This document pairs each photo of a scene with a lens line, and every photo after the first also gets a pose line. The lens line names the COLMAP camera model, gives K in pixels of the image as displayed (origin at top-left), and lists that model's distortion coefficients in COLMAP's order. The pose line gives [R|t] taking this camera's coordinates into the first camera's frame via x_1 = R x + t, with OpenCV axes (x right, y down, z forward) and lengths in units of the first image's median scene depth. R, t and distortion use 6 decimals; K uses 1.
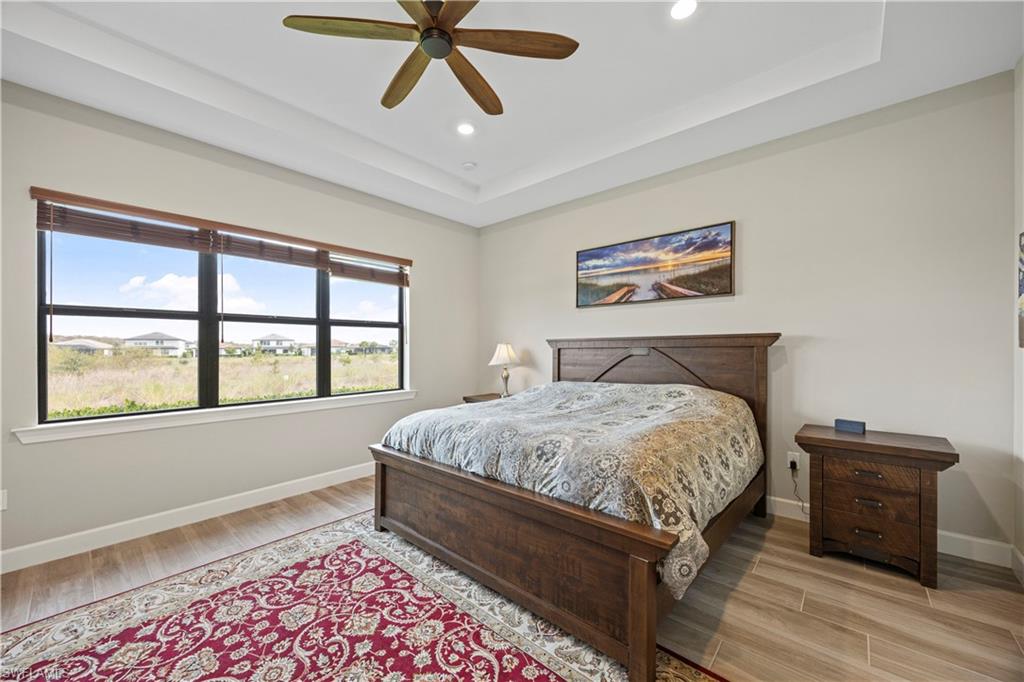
lens RADIAL K [[389.7, 0, 515.0], [0, 389.7, 348.3], [0, 0, 1]] dist [-0.005205, 0.000557]
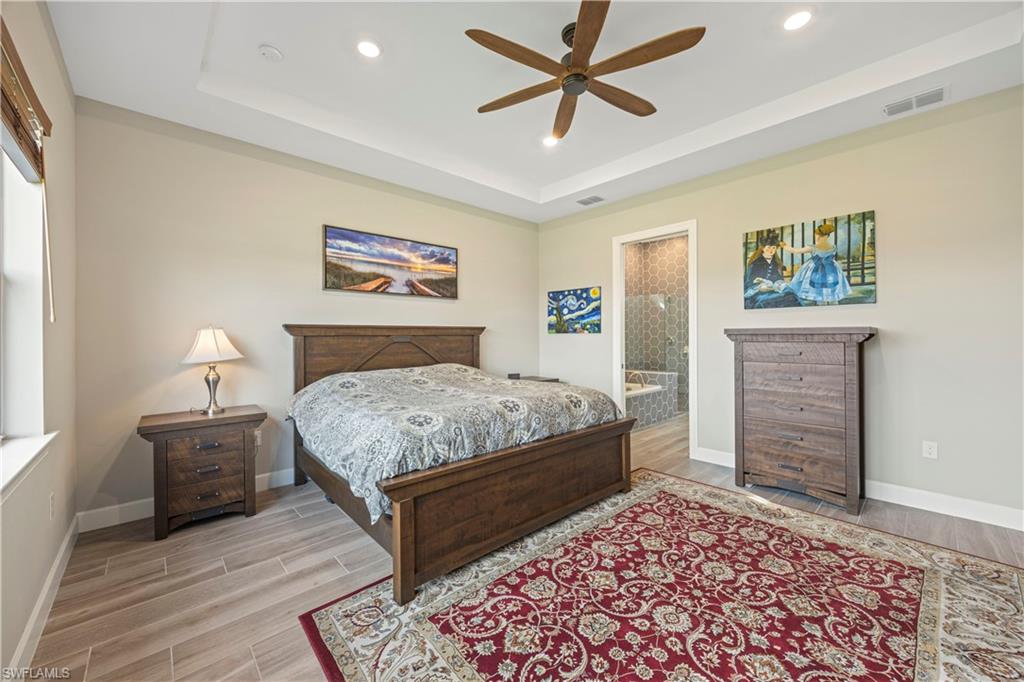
lens RADIAL K [[389.7, 0, 515.1], [0, 389.7, 339.2], [0, 0, 1]] dist [-0.005205, 0.000557]
pose [[0.104936, 0.000949, 0.994478, -0.858571], [0.005870, 0.999982, -0.001574, 0.013977], [-0.994462, 0.006003, 0.104929, 0.636077]]
